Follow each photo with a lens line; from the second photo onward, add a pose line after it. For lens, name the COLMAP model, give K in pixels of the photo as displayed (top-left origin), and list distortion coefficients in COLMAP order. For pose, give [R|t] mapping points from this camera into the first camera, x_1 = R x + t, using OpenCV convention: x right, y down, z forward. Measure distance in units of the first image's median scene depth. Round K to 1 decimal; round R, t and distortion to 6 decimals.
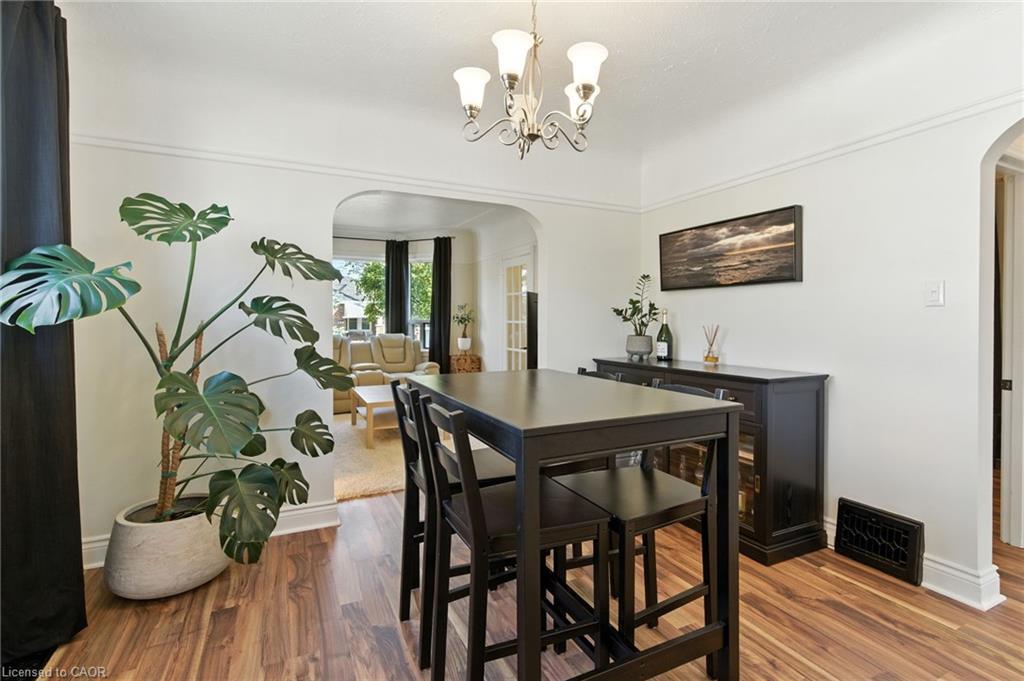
lens RADIAL K [[474.7, 0, 502.3], [0, 474.7, 326.9], [0, 0, 1]] dist [0.010378, -0.003406]
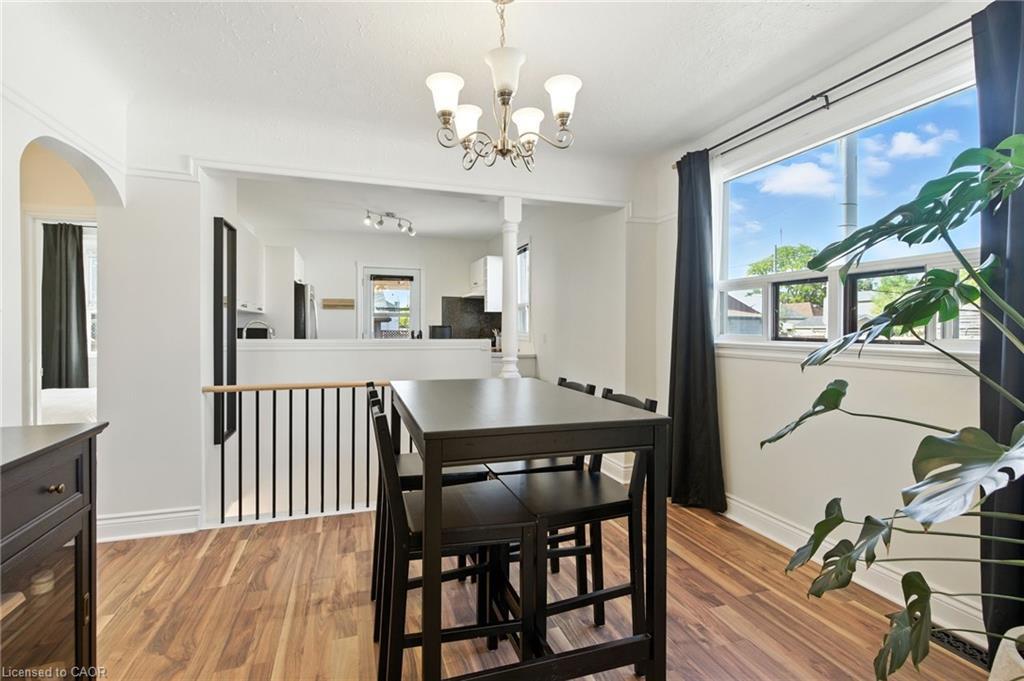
lens RADIAL K [[474.7, 0, 503.6], [0, 474.7, 332.1], [0, 0, 1]] dist [0.010378, -0.003406]
pose [[-0.991431, -0.004201, 0.130566, -0.072222], [-0.001277, 0.999747, 0.022472, -0.035915], [-0.130627, 0.022113, -0.991185, 2.006950]]
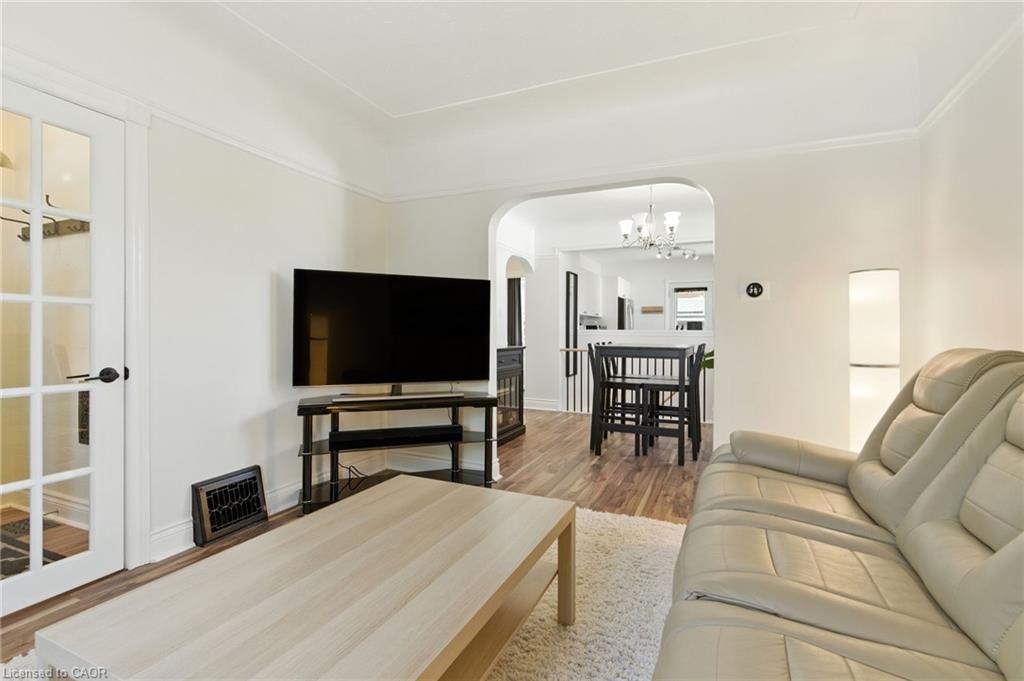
lens RADIAL K [[474.7, 0, 512.4], [0, 474.7, 334.5], [0, 0, 1]] dist [0.010378, -0.003406]
pose [[-0.646002, -0.005301, 0.763317, -1.399758], [0.003066, 0.999950, 0.009539, 0.051613], [-0.763330, 0.008502, -0.645953, 3.179019]]
